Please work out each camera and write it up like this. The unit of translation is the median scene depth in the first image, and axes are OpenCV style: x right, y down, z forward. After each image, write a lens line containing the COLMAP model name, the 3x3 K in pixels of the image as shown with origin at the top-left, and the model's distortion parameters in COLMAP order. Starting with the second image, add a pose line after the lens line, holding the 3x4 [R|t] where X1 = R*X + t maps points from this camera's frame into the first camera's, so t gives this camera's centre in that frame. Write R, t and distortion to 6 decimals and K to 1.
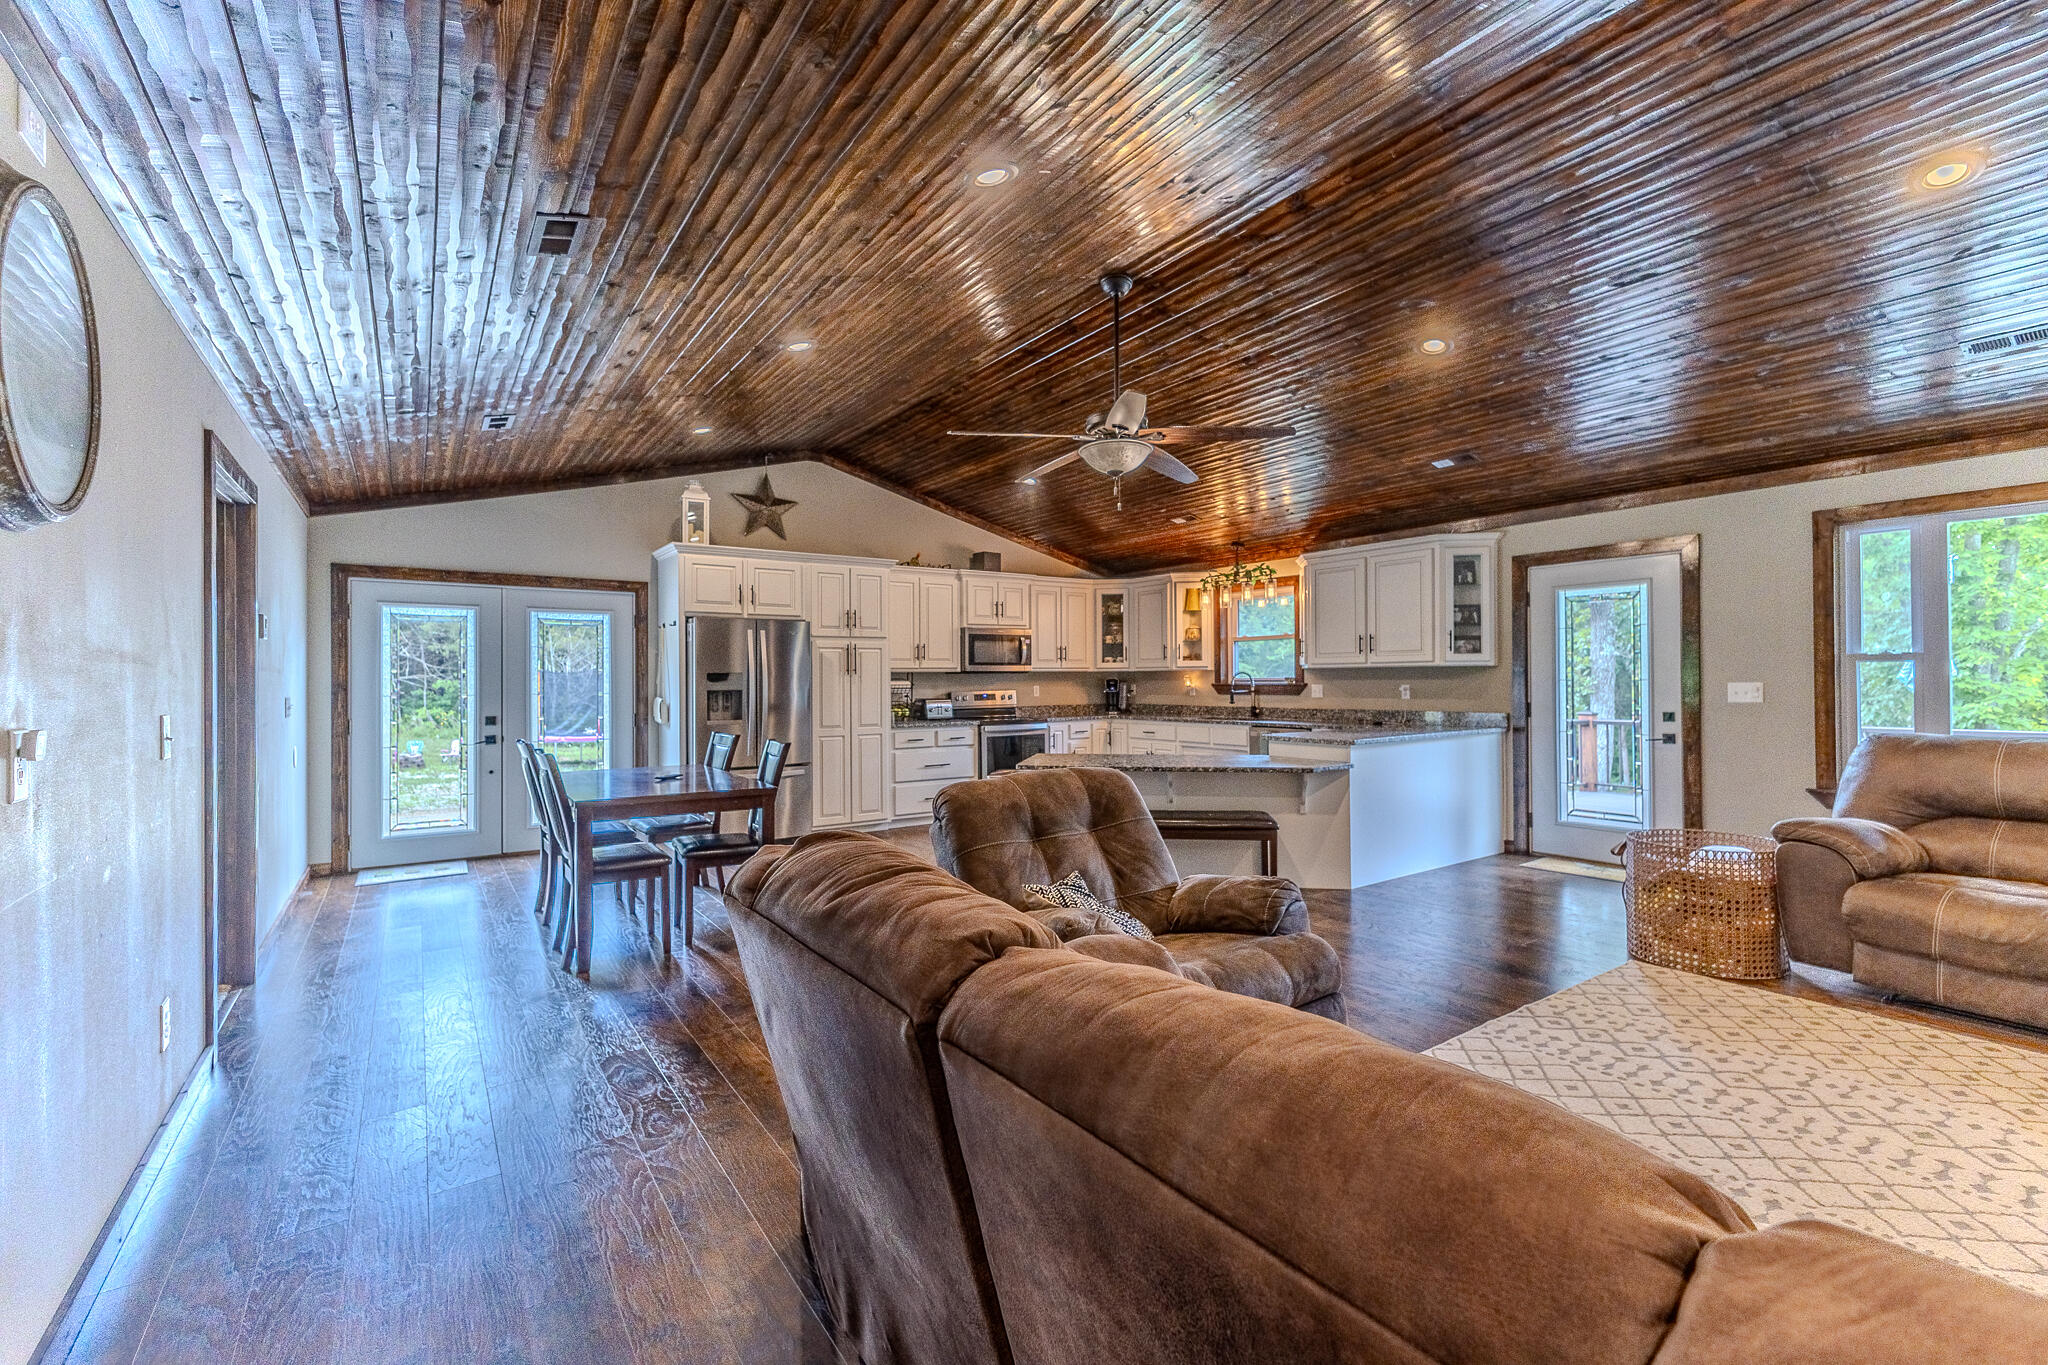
lens RADIAL K [[876.1, 0, 1025.5], [0, 876.1, 678.3], [0, 0, 1]] dist [0.011211, -0.003517]
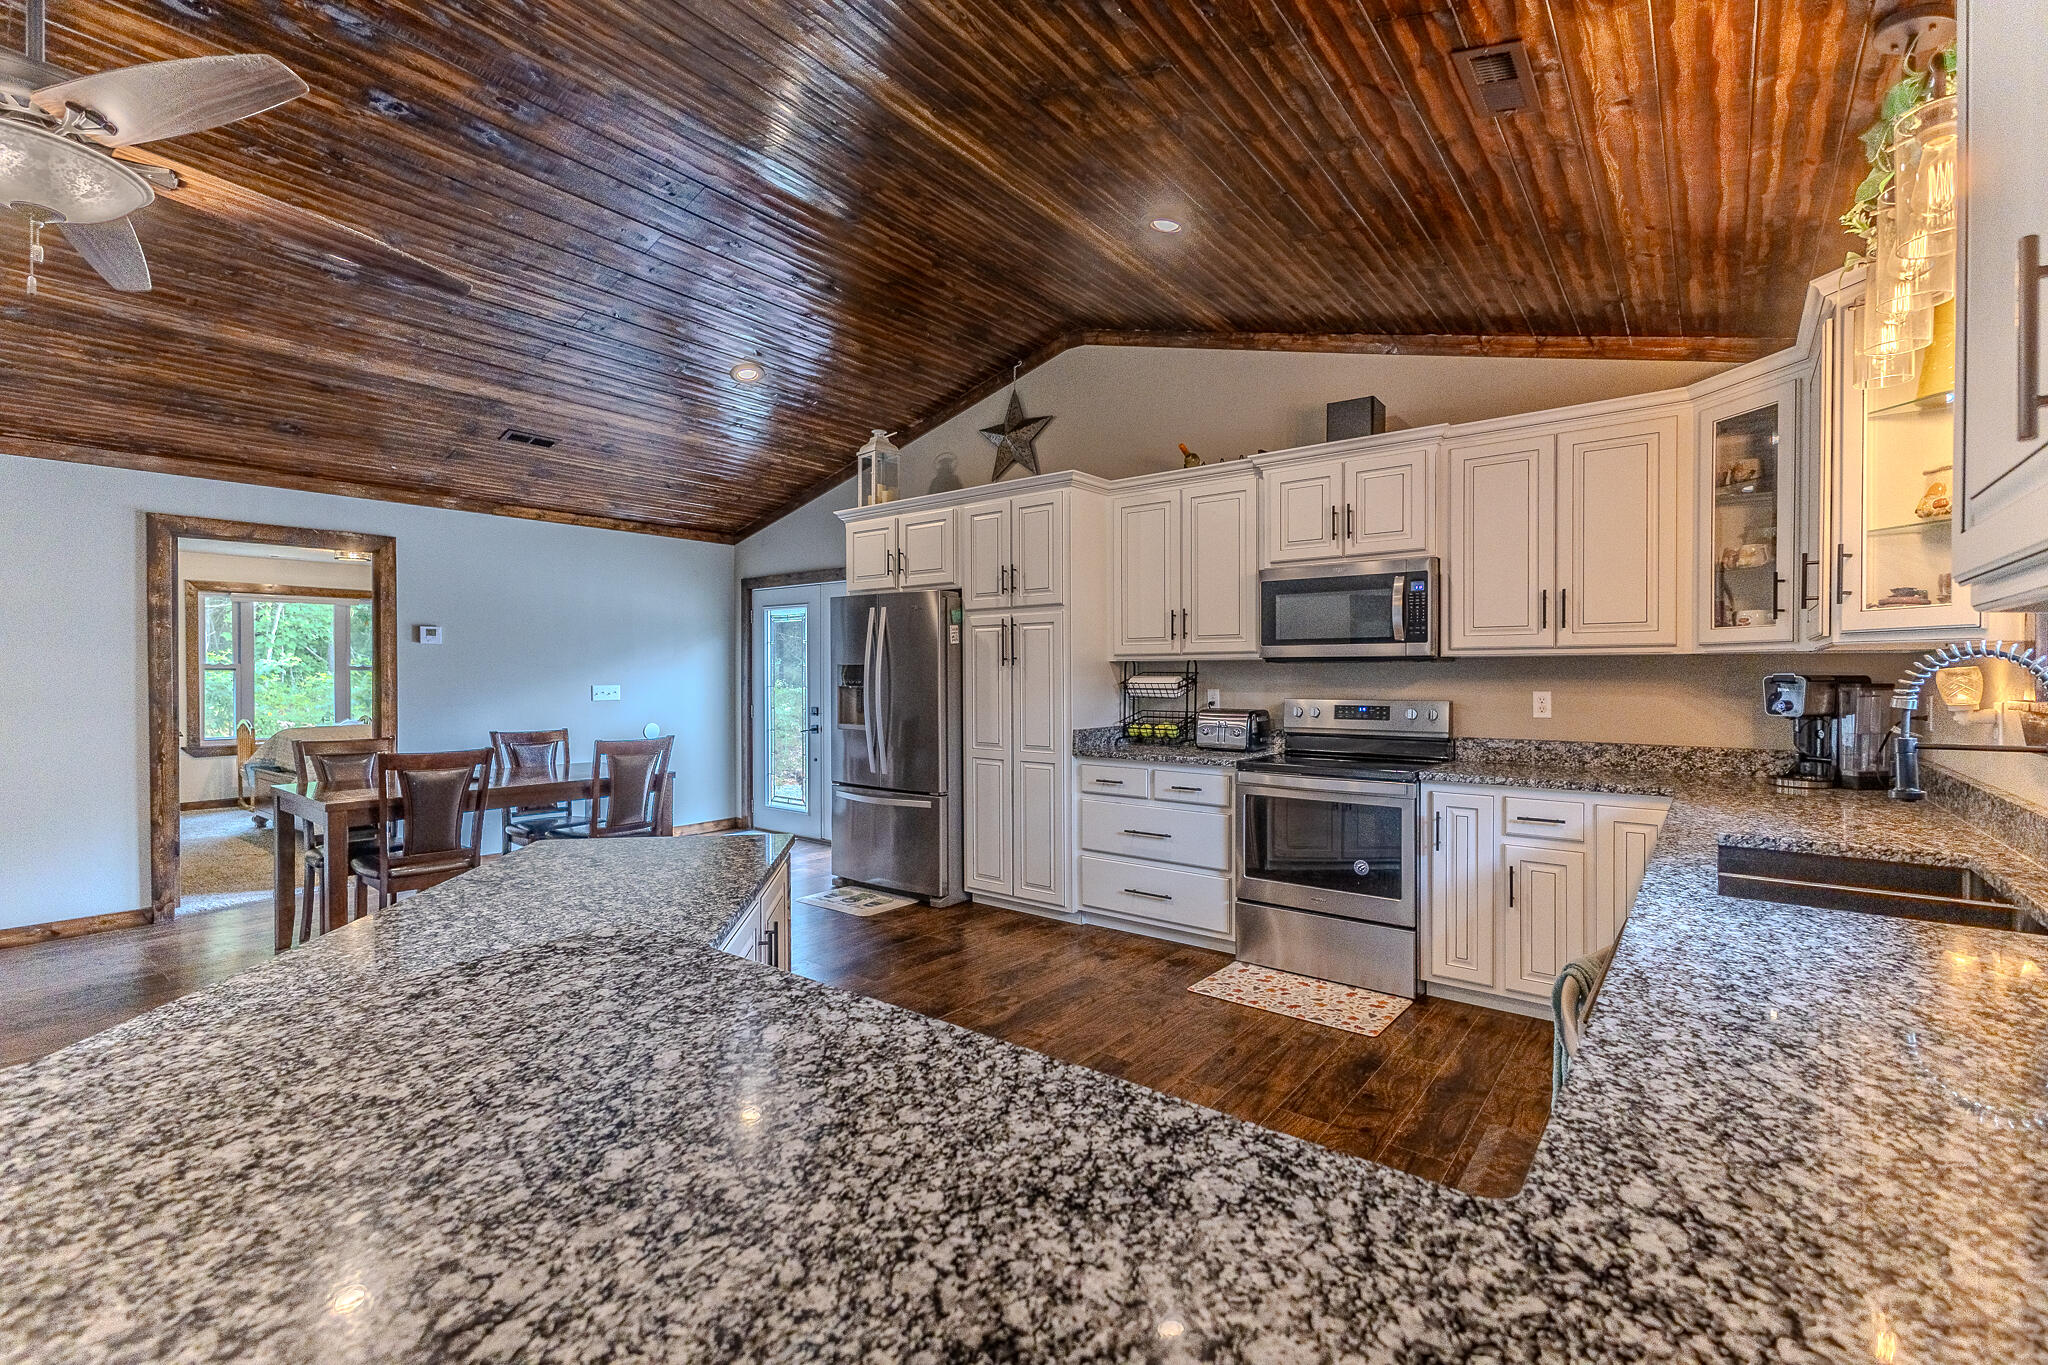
lens RADIAL K [[877.3, 0, 1025.3], [0, 877.3, 679.9], [0, 0, 1]] dist [0.010815, 0.000052]
pose [[0.293734, 0.012673, -0.955803, 0.378672], [-0.000975, 0.999916, 0.012959, -0.002200], [0.955887, -0.002875, 0.293722, 0.743358]]
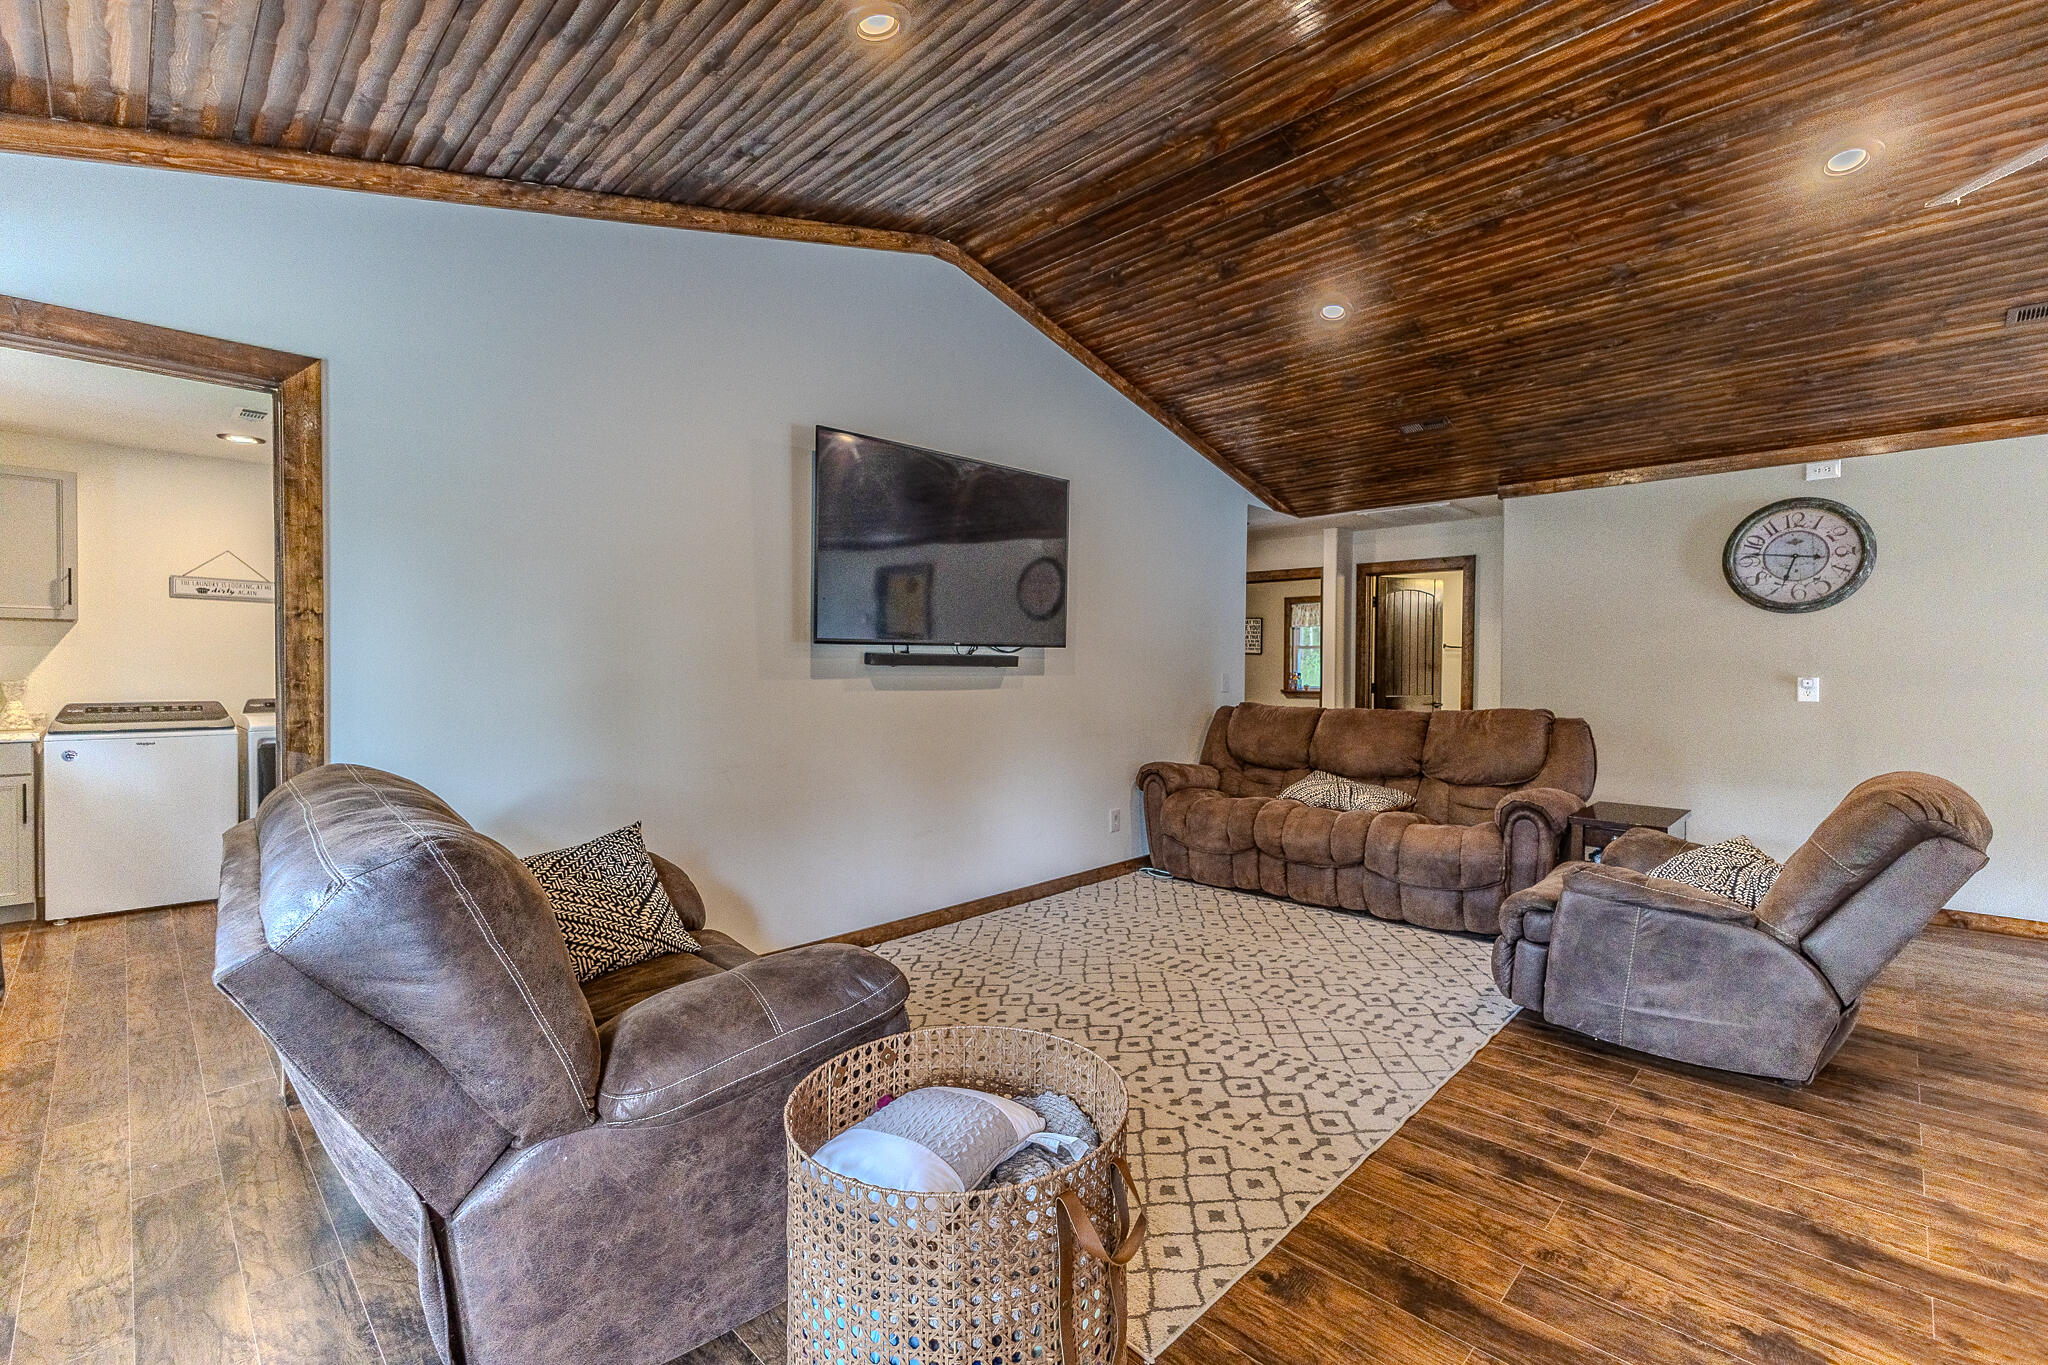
lens RADIAL K [[881.7, 0, 1030.0], [0, 881.7, 677.0], [0, 0, 1]] dist [0.008447, -0.000301]
pose [[-0.980909, 0.008923, -0.194264, 0.391835], [0.005922, 0.999854, 0.016019, -0.000975], [0.194378, 0.014563, -0.980819, 0.663500]]
